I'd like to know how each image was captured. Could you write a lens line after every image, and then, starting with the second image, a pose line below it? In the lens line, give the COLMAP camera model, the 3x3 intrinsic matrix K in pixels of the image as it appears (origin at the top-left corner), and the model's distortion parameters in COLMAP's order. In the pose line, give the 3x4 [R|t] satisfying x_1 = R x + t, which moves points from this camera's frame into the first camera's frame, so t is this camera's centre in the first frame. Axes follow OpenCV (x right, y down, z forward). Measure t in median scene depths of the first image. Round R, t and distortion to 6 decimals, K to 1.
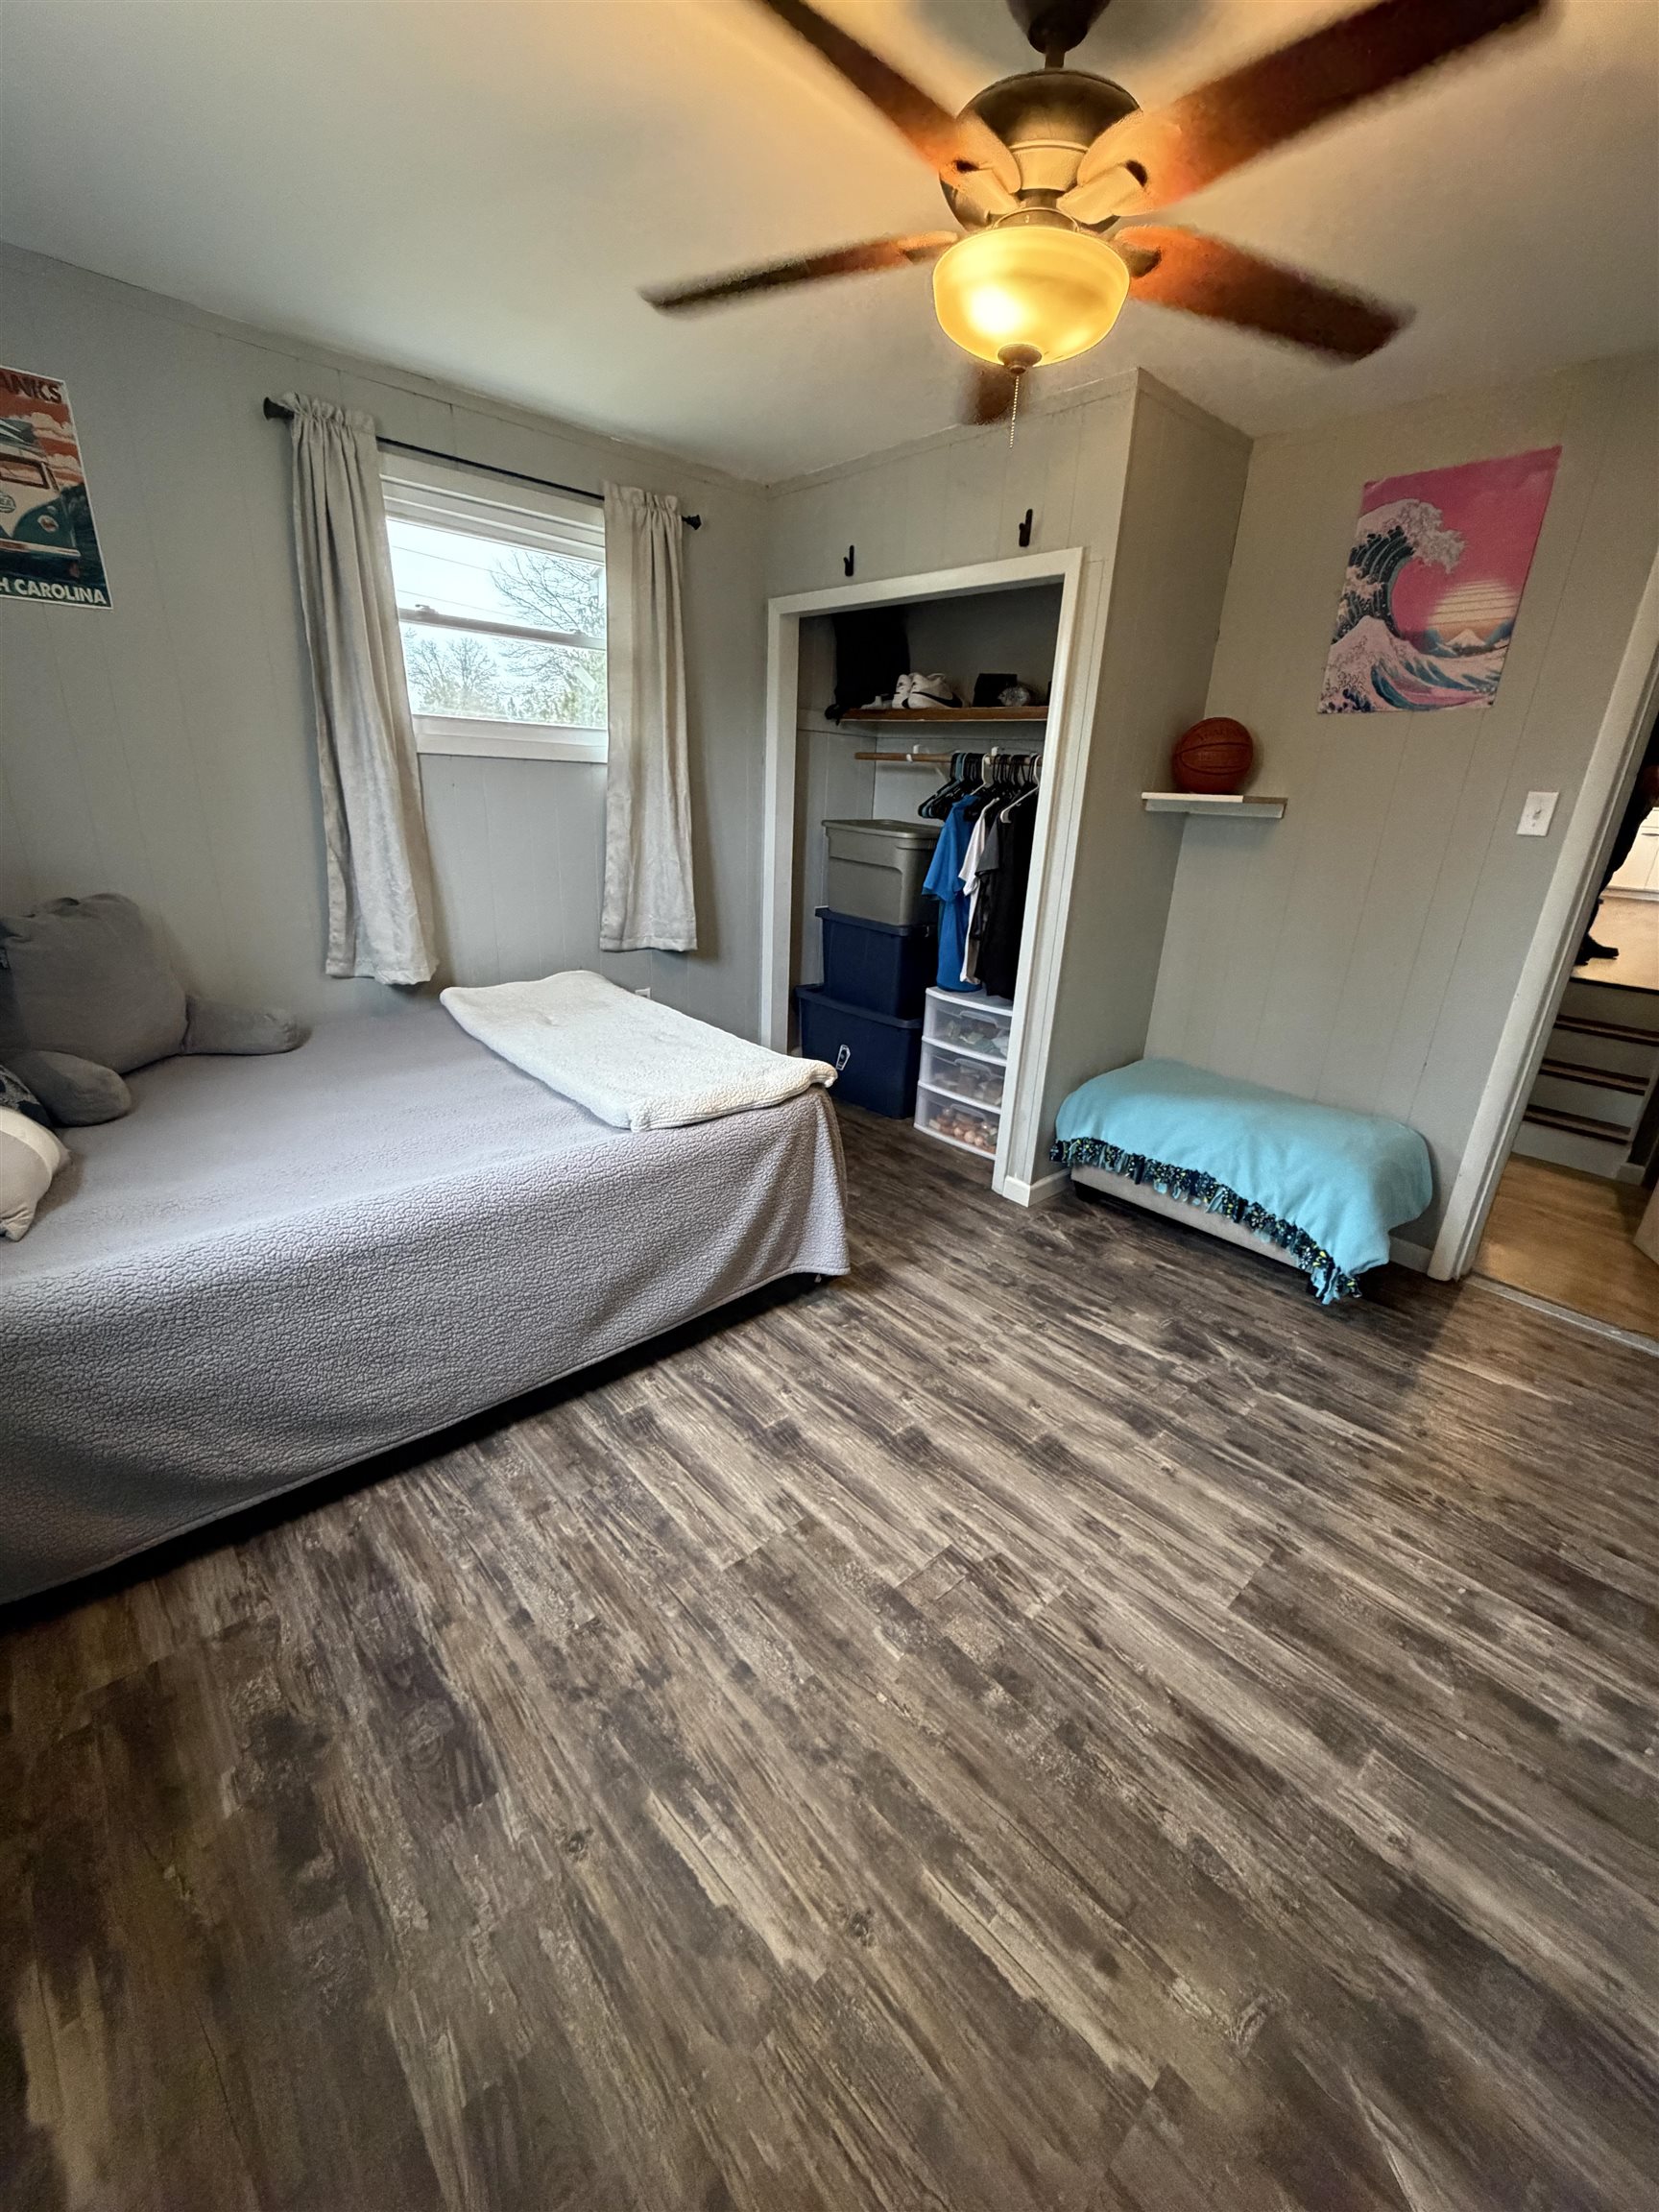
lens RADIAL K [[880.3, 0, 831.2], [0, 880.3, 1101.3], [0, 0, 1]] dist [-0.000970, 0.000383]
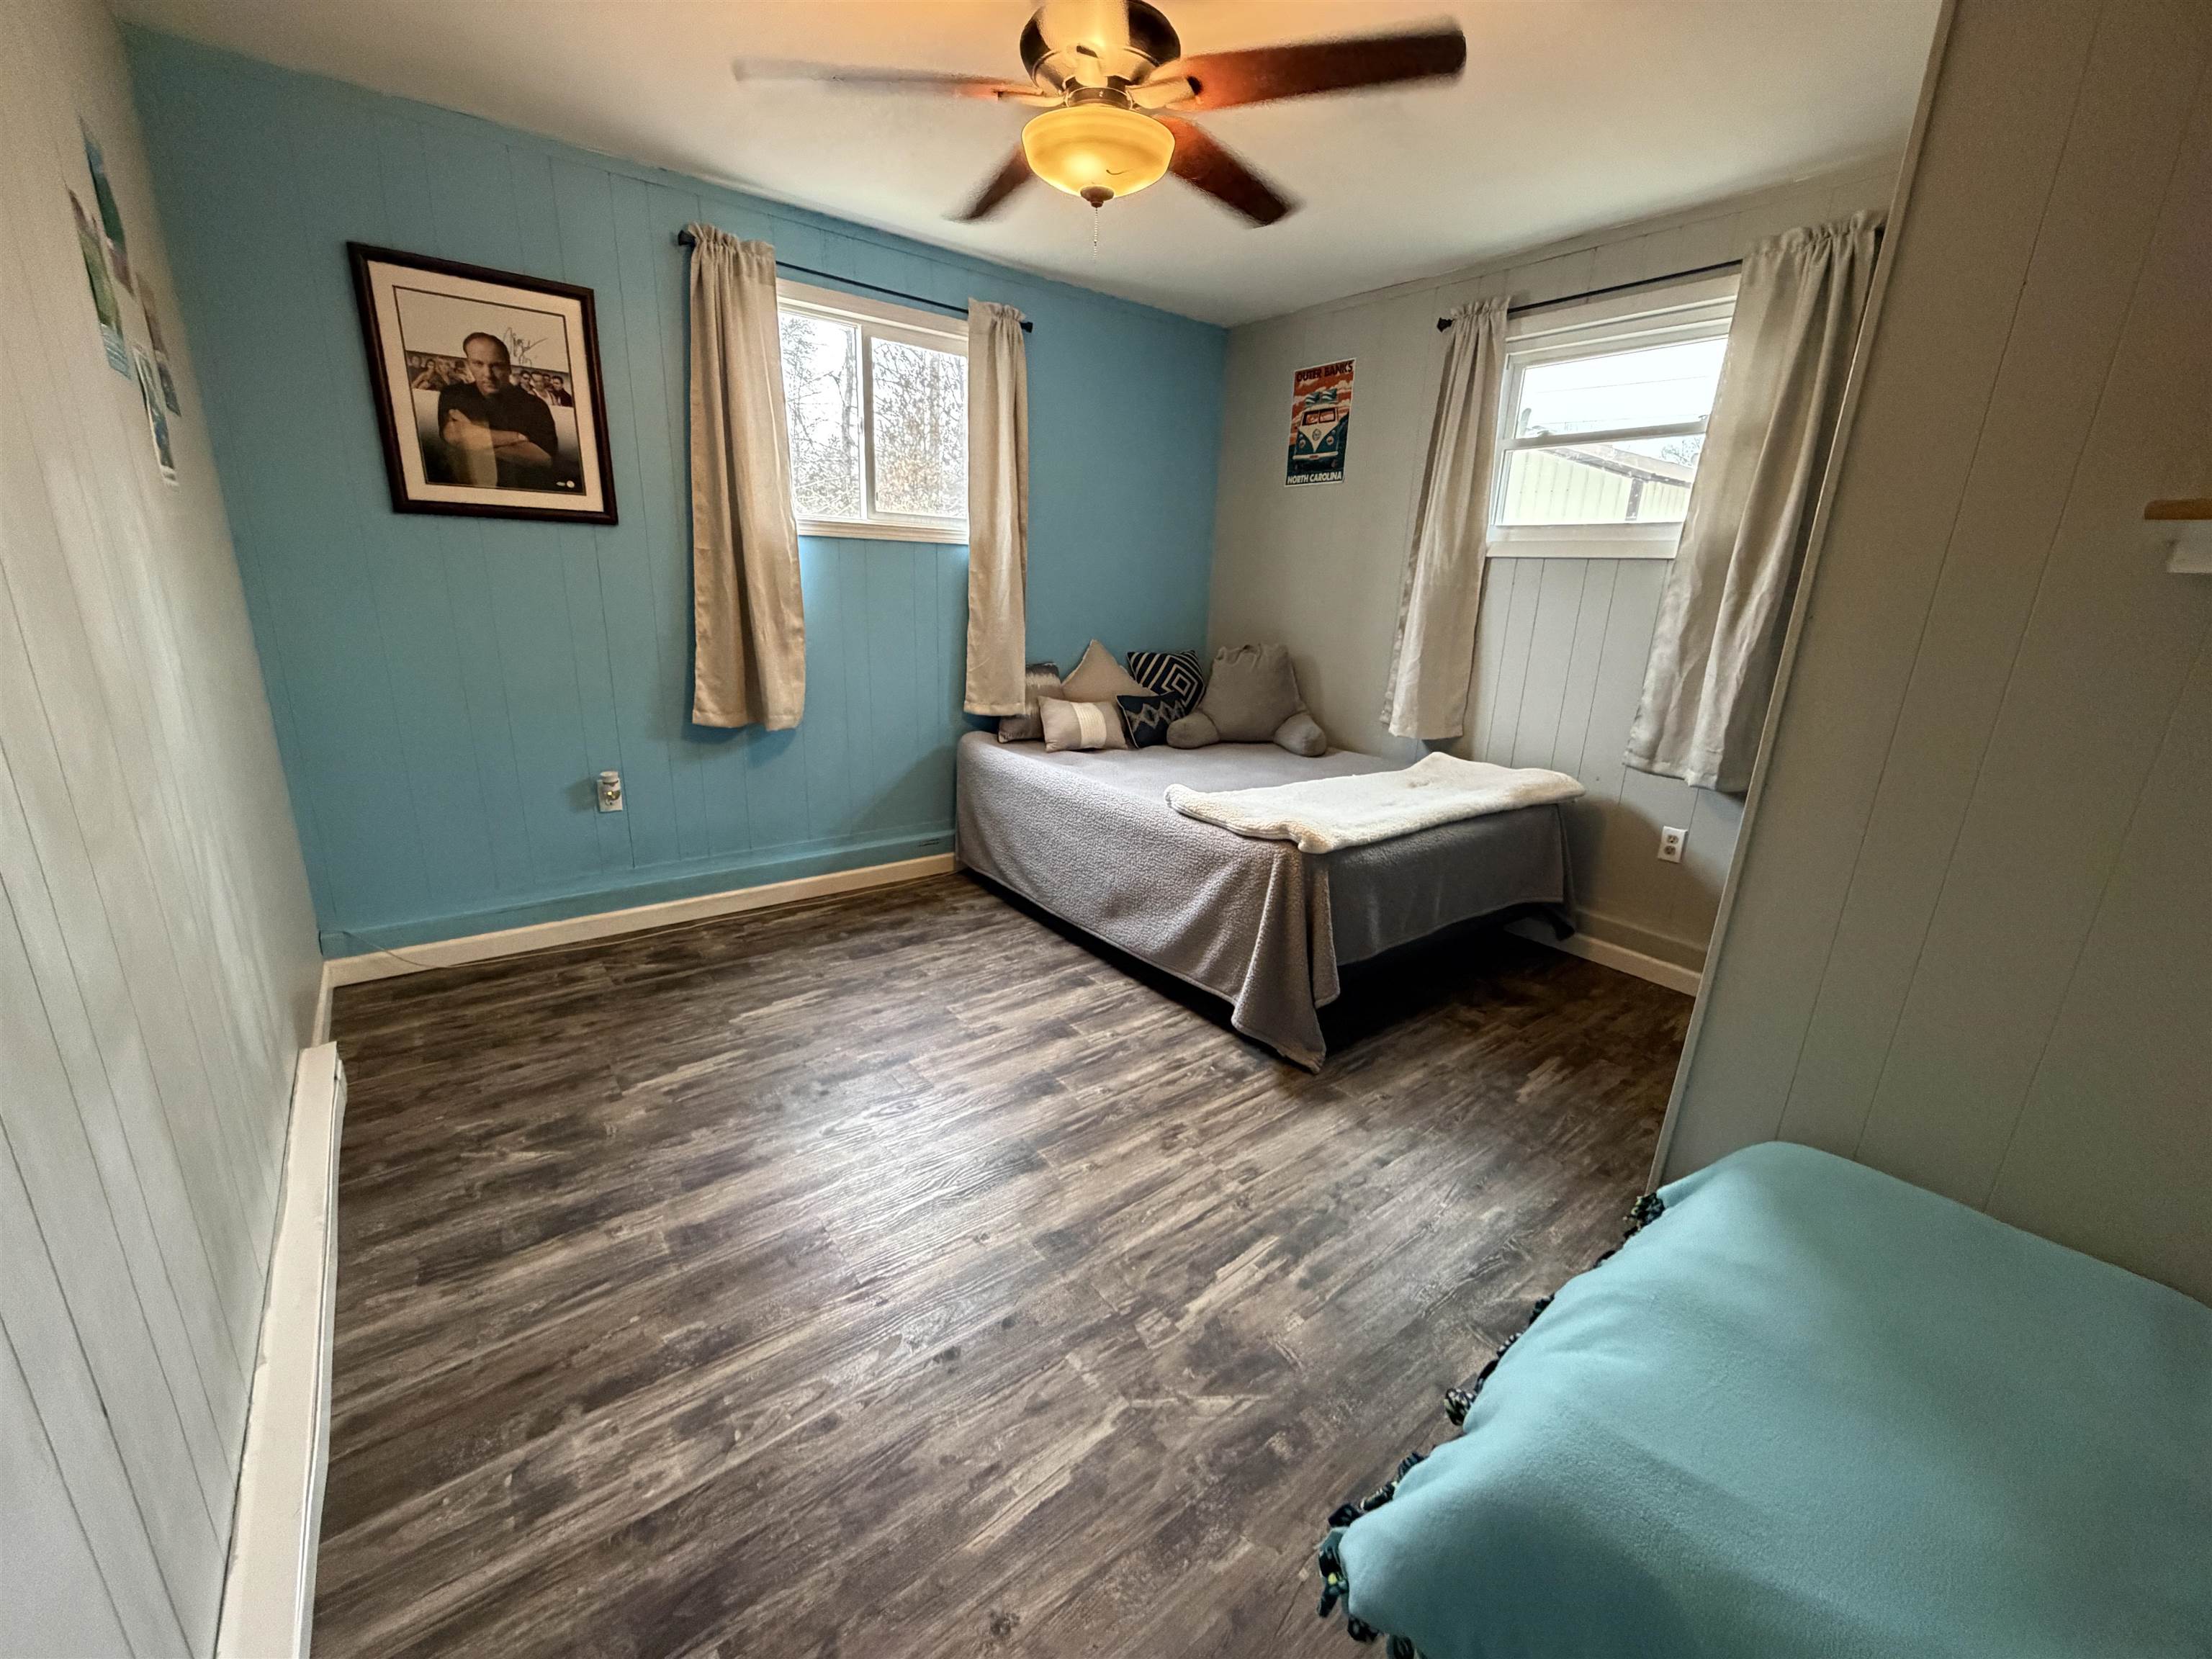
lens RADIAL K [[880.3, 0, 1105.3], [0, 880.3, 832.2], [0, 0, 1]] dist [-0.000970, 0.000383]
pose [[-0.067243, 0.232023, -0.970383, 1.300849], [-0.376821, 0.894647, 0.240026, -0.255129], [0.923842, 0.381801, 0.027272, 1.037823]]
